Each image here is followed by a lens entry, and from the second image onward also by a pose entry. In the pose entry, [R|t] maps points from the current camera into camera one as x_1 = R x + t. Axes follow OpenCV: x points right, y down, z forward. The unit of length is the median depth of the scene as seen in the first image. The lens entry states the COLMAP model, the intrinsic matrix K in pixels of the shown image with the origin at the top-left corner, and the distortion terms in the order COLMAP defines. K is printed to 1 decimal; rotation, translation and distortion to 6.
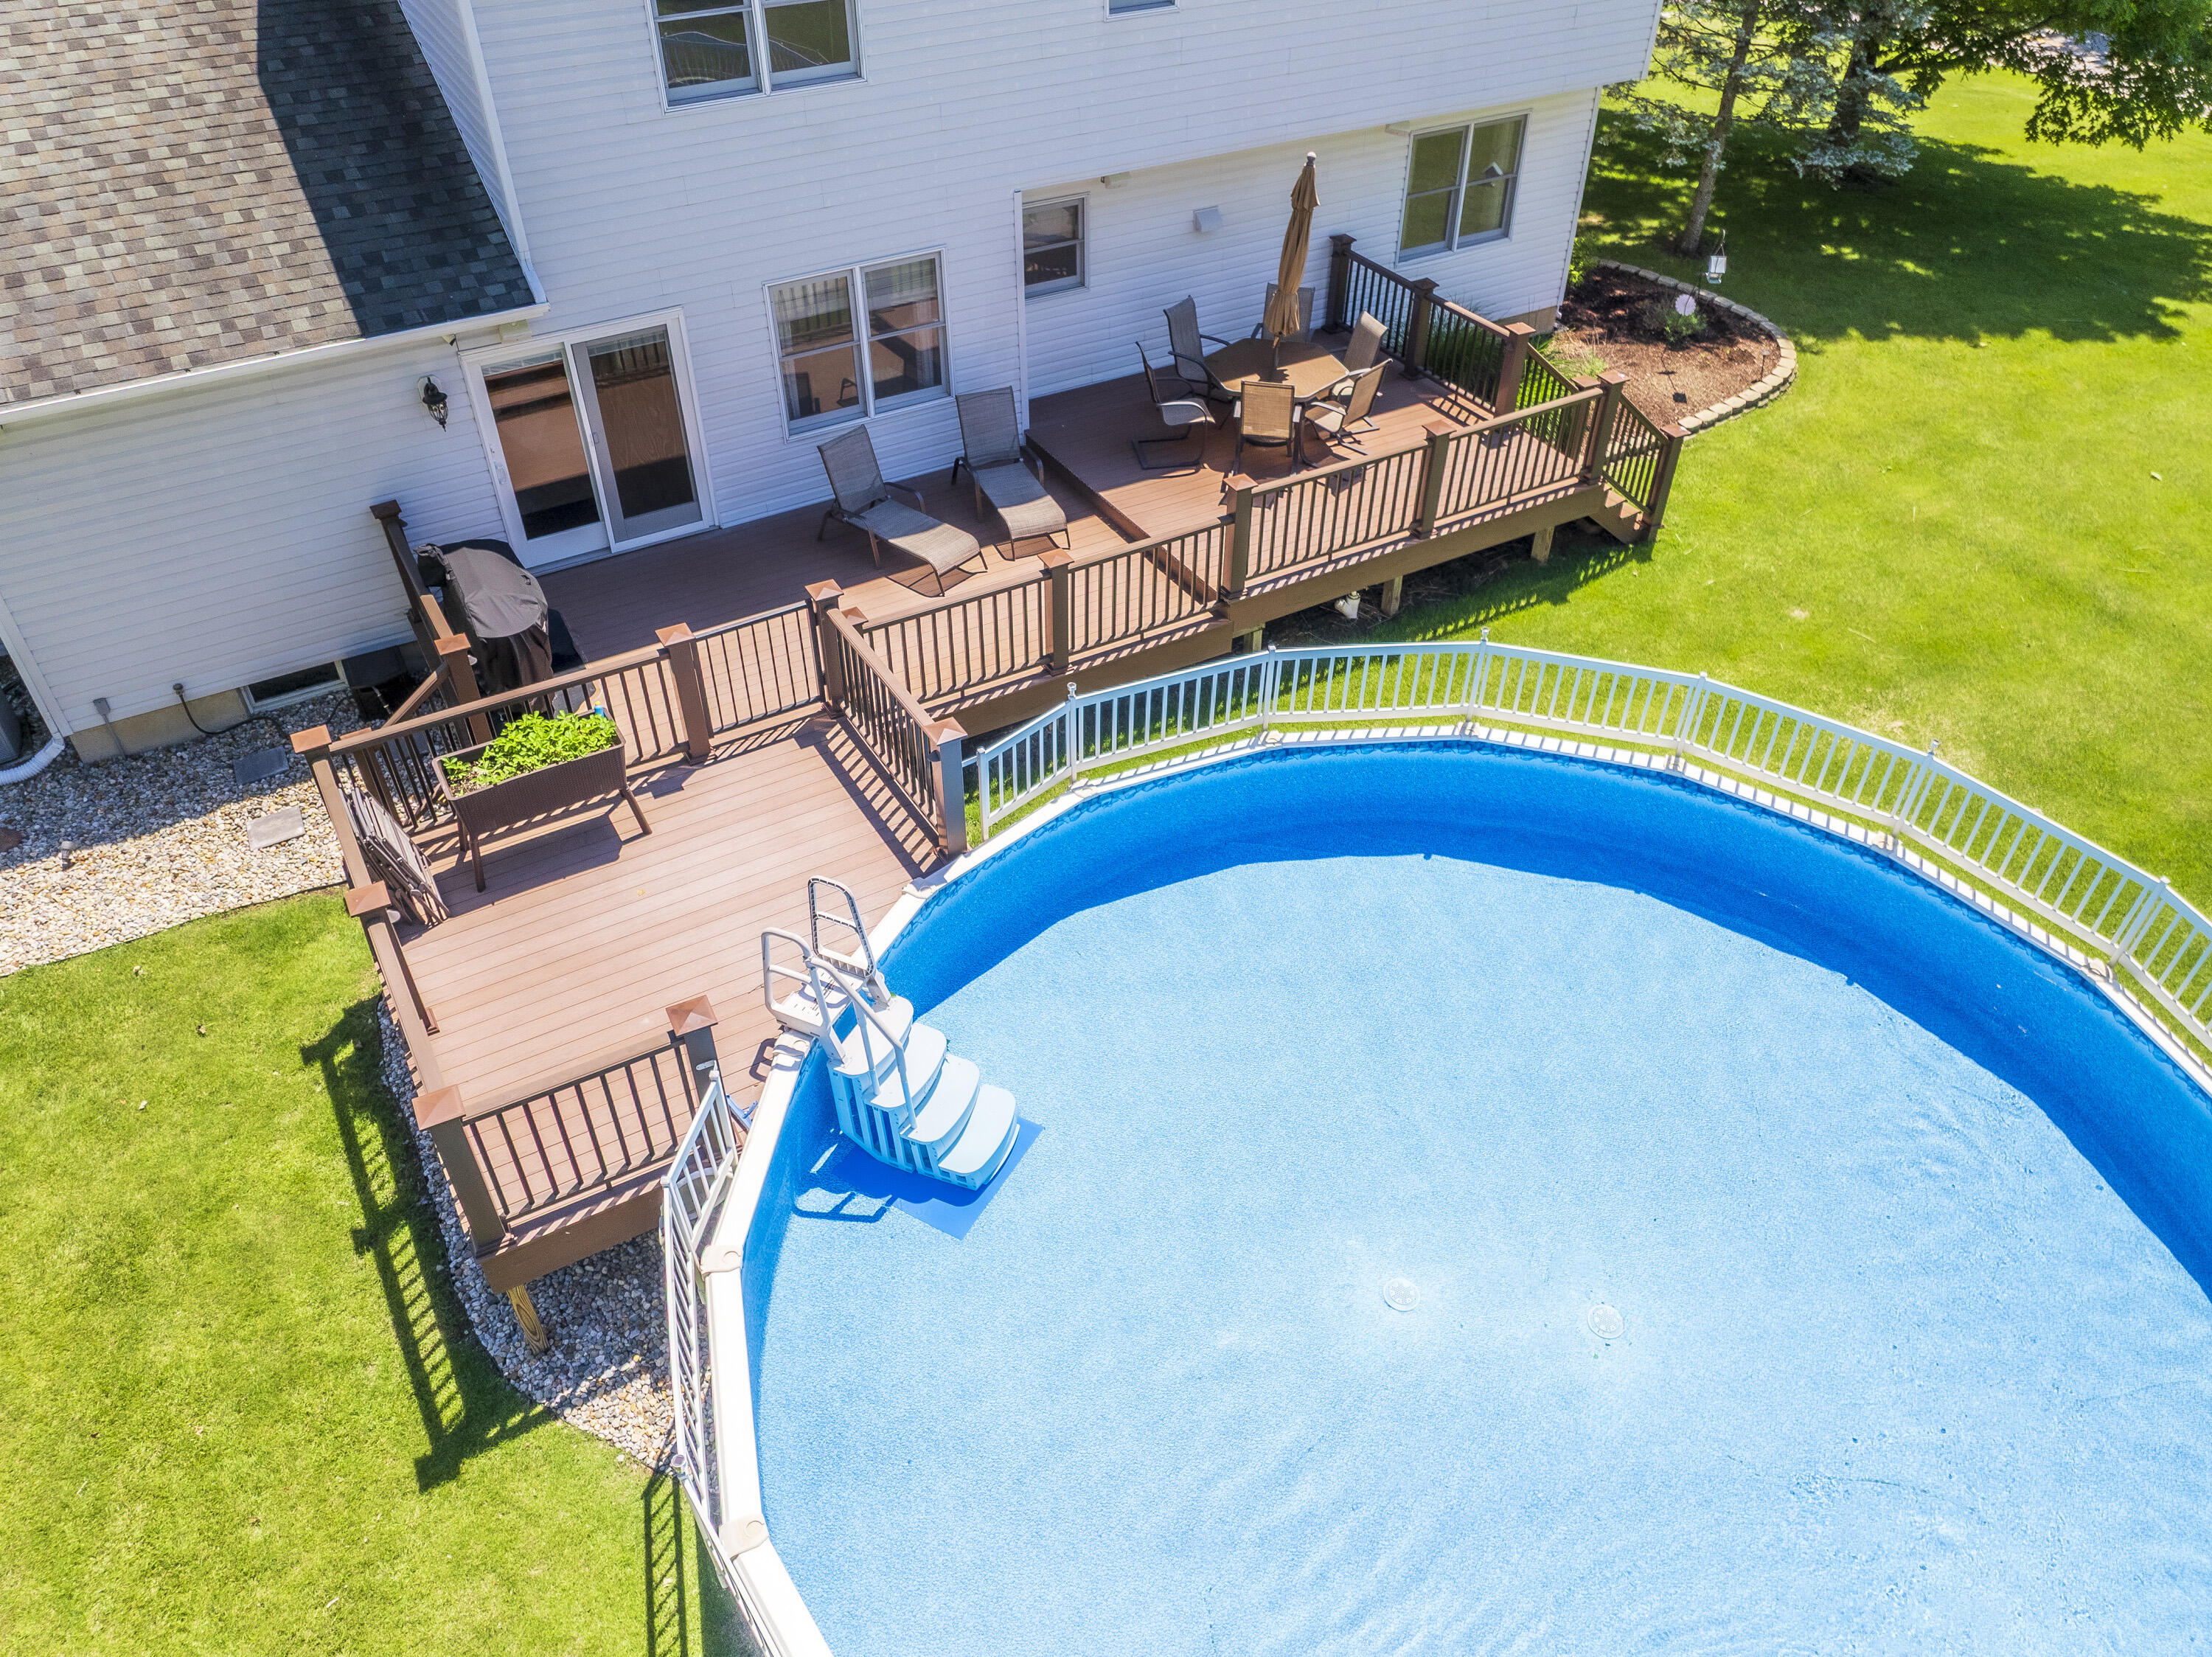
lens RADIAL K [[1560.8, 0, 1097.3], [0, 1560.8, 828.8], [0, 0, 1]] dist [-0.019439, 0.002376]
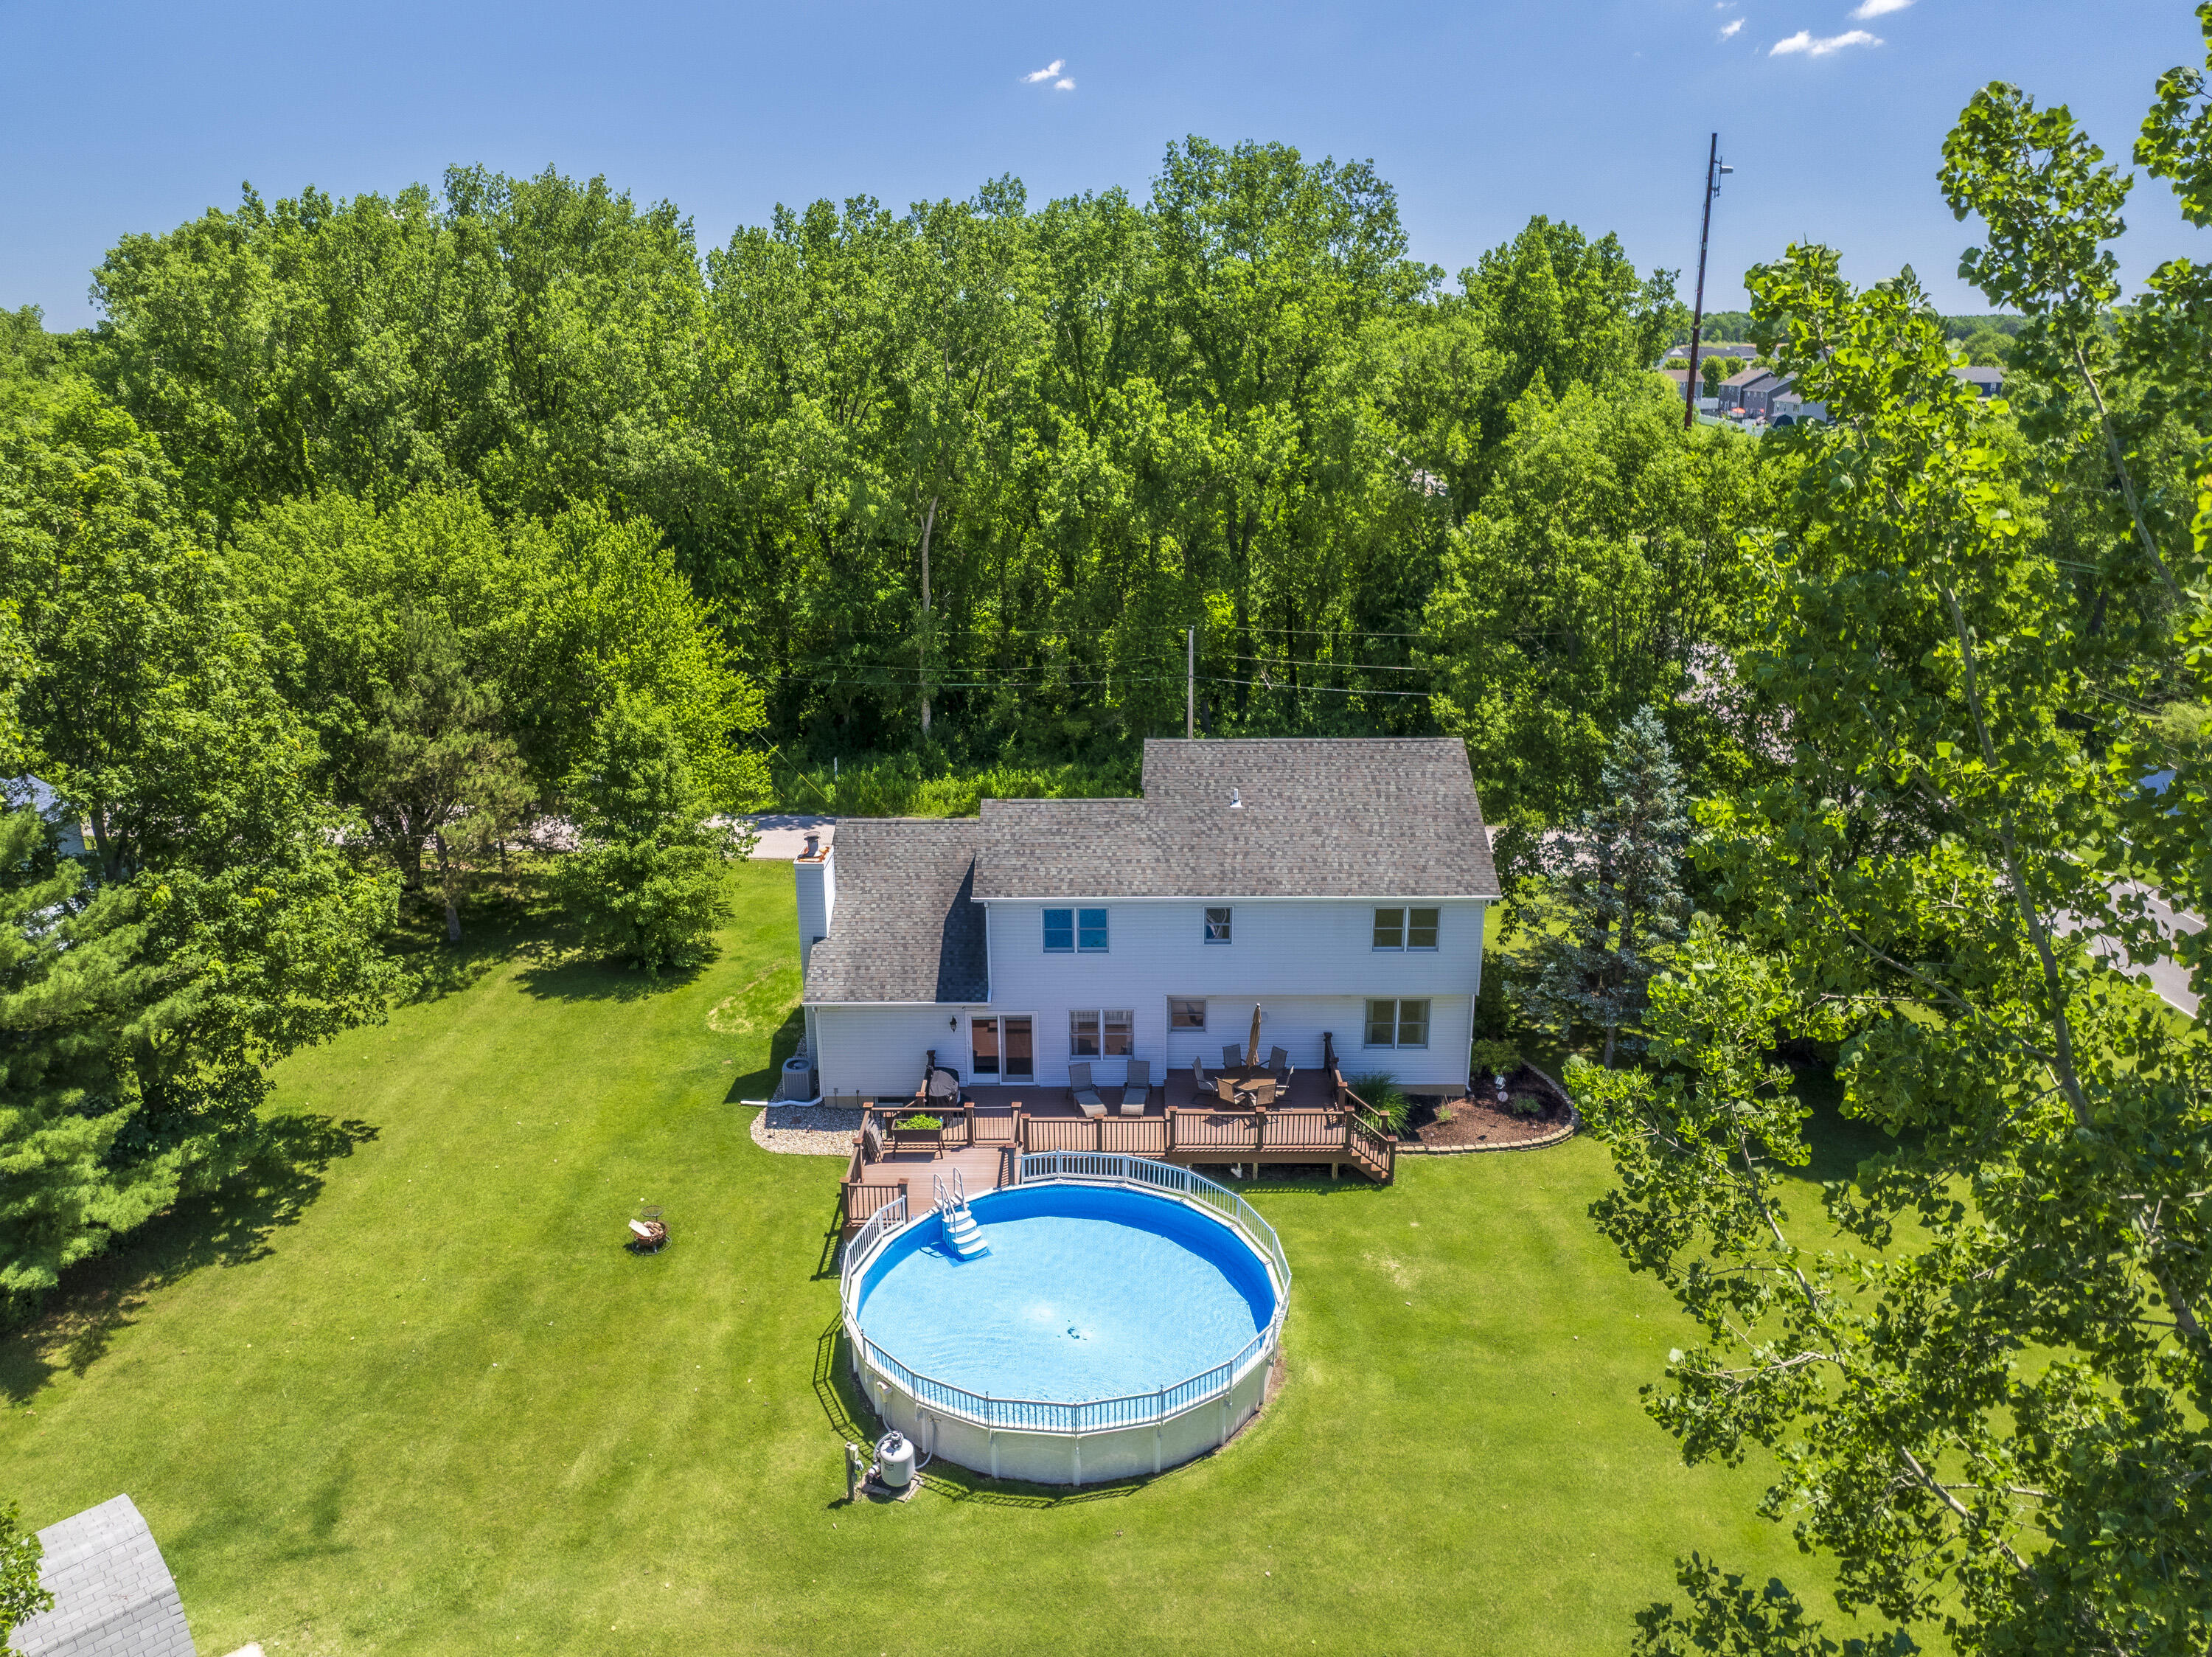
lens RADIAL K [[1560.8, 0, 1102.2], [0, 1560.8, 833.8], [0, 0, 1]] dist [-0.019439, 0.002376]
pose [[0.857662, 0.147302, -0.492665, 1.328245], [-0.326517, 0.896158, -0.300479, 0.232285], [0.397244, 0.418572, 0.816697, -1.620406]]
